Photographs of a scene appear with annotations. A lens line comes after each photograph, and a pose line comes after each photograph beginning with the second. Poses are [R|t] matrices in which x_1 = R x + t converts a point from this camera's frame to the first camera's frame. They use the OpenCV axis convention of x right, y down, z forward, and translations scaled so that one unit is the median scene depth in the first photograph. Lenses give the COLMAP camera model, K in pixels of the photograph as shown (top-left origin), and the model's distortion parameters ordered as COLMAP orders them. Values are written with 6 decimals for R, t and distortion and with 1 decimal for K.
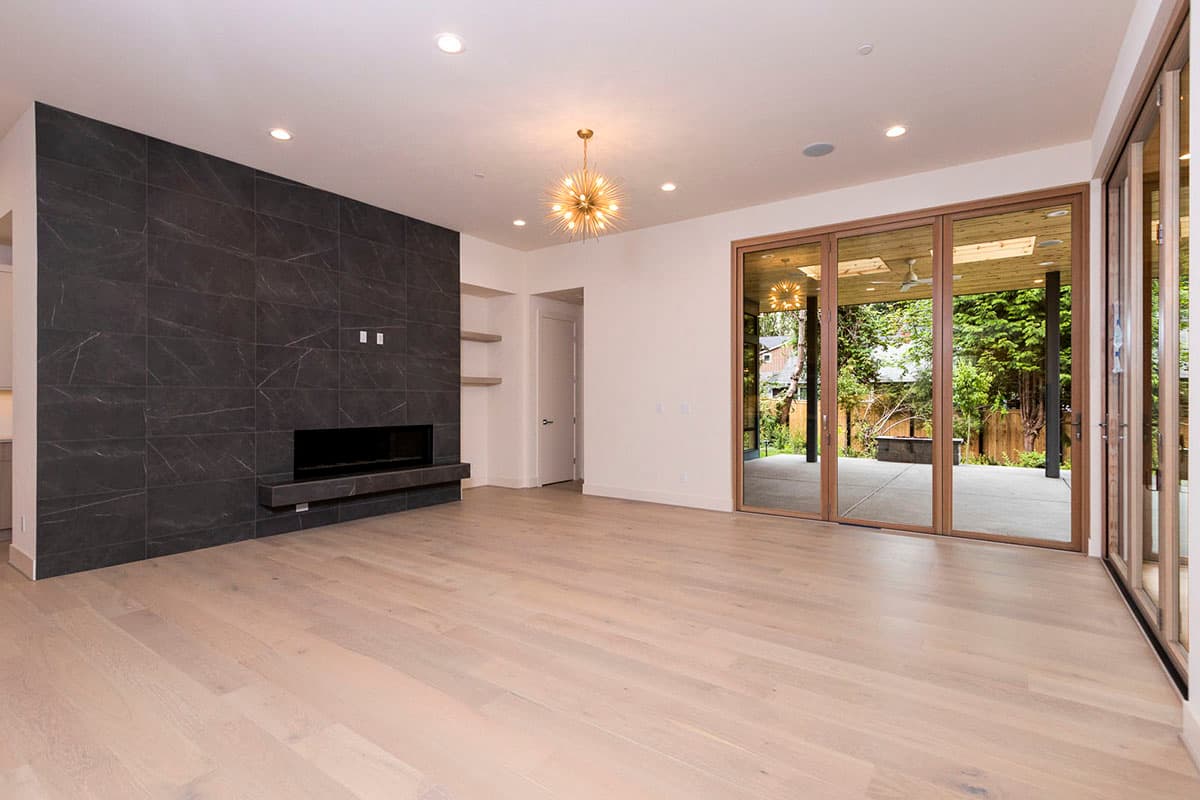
lens RADIAL K [[552.7, 0, 601.7], [0, 552.7, 399.3], [0, 0, 1]] dist [0.010008, -0.002433]
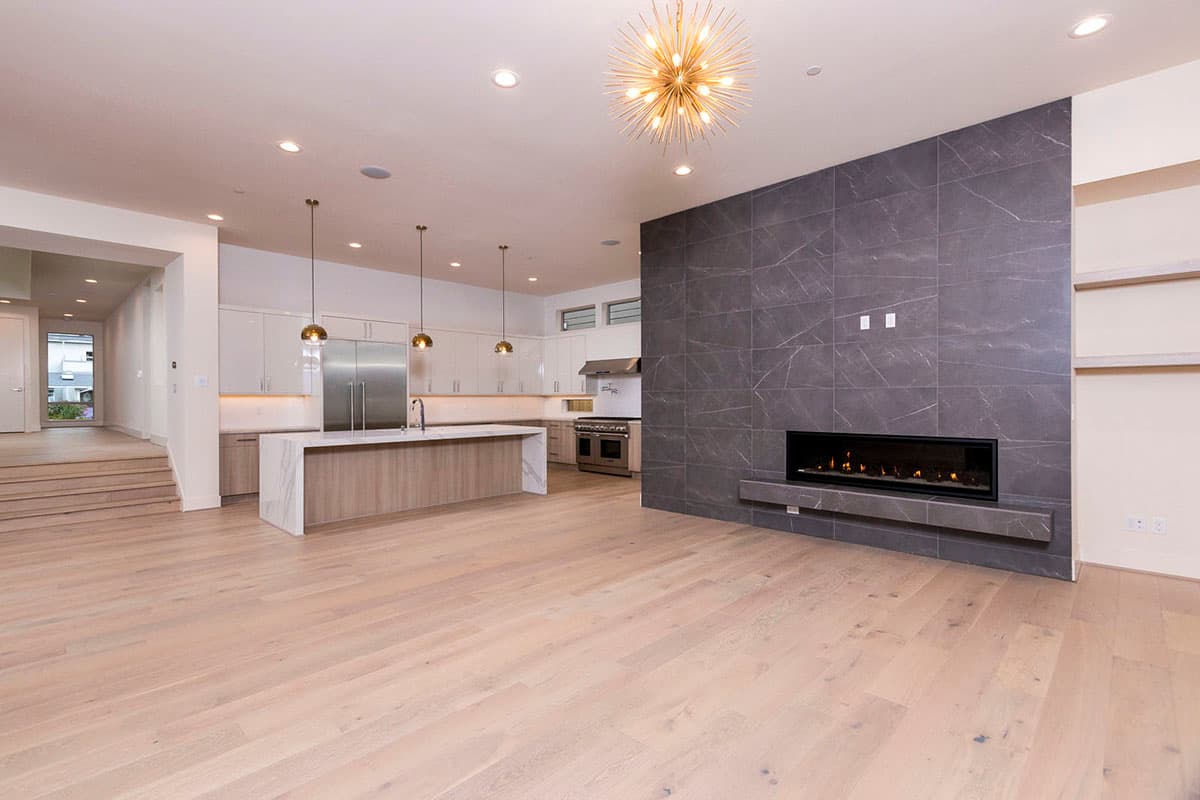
lens RADIAL K [[552.7, 0, 603.8], [0, 552.7, 402.7], [0, 0, 1]] dist [0.010008, -0.002433]
pose [[-0.146717, 0.006002, -0.989160, 0.509894], [0.003449, 0.999979, 0.005556, -0.001277], [0.989172, -0.002596, -0.146735, 0.874669]]
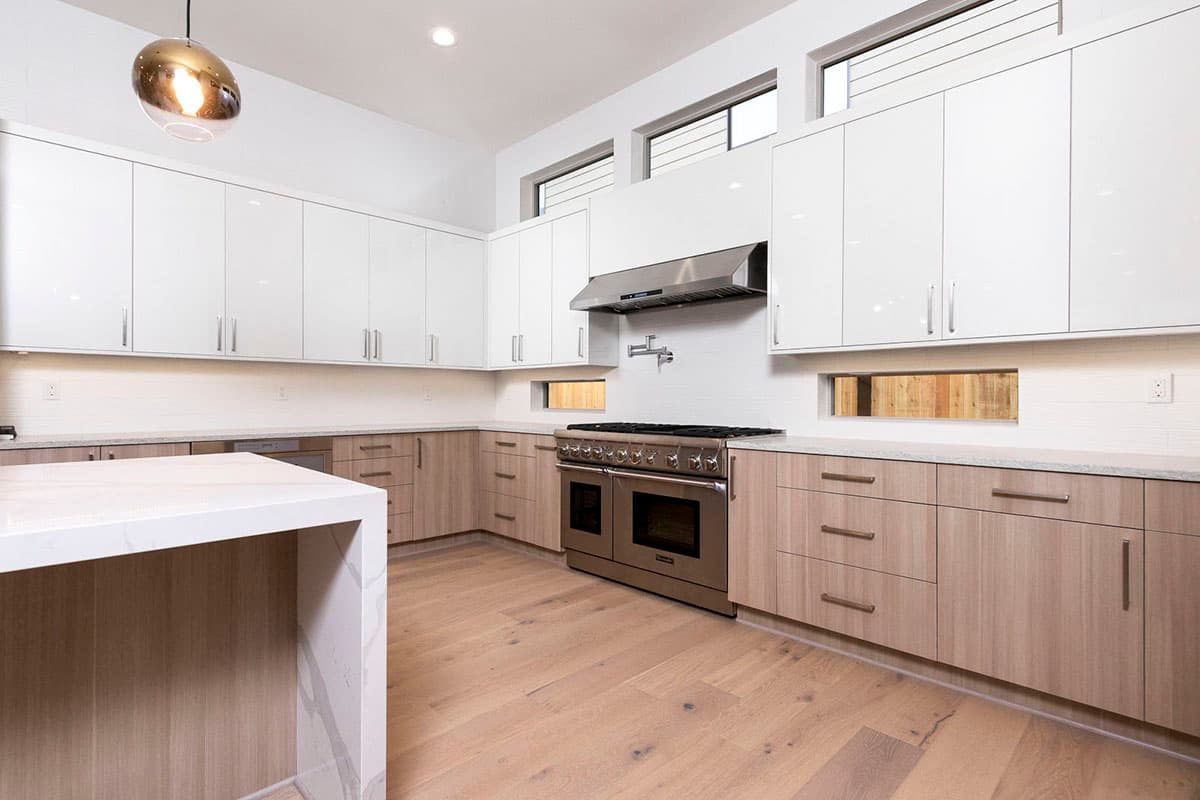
lens RADIAL K [[552.7, 0, 588.4], [0, 552.7, 397.0], [0, 0, 1]] dist [0.010008, -0.002433]
pose [[-0.163074, -0.005504, -0.986598, -0.675607], [-0.004444, 0.999978, -0.004844, 0.028366], [0.986604, 0.003594, -0.163095, 0.647629]]
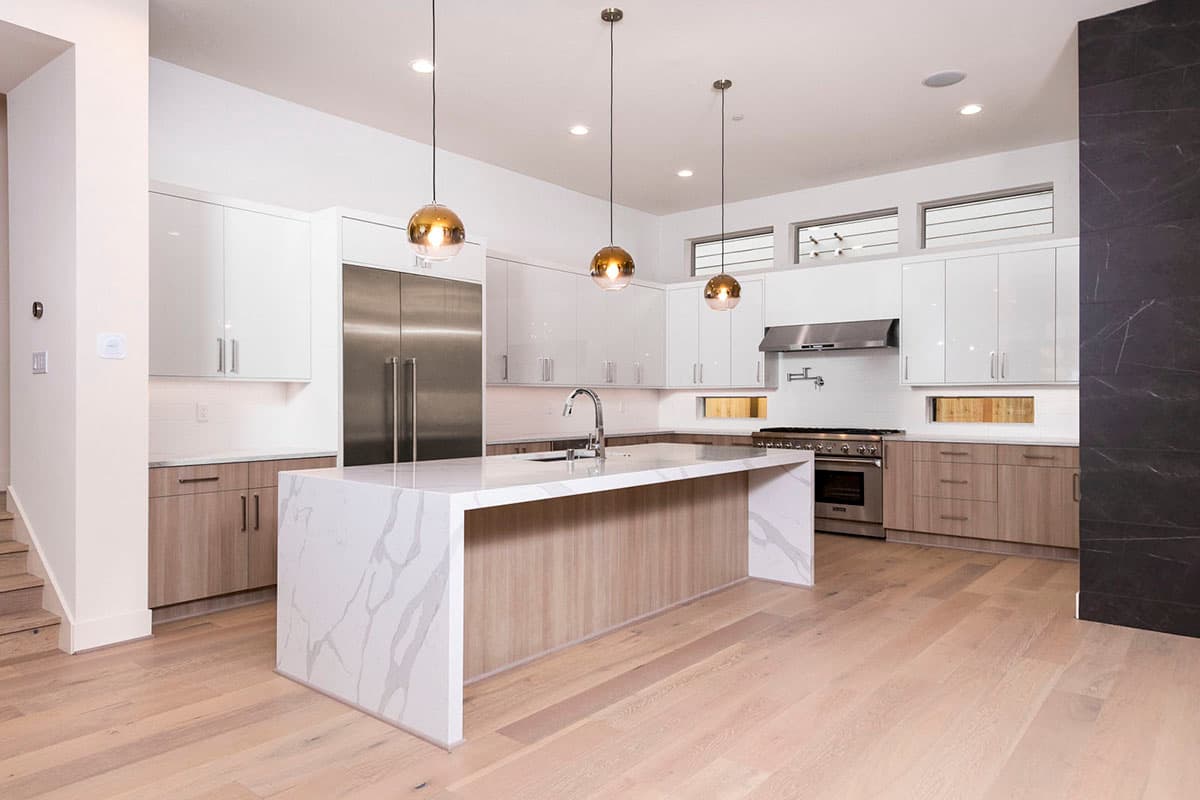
lens RADIAL K [[768.8, 0, 595.5], [0, 768.8, 399.2], [0, 0, 1]] dist [0.011917, 0.004090]
pose [[-0.066391, -0.003046, -0.997789, 0.110885], [0.000638, 0.999995, -0.003096, 0.008422], [0.997793, -0.000842, -0.066389, 0.293532]]
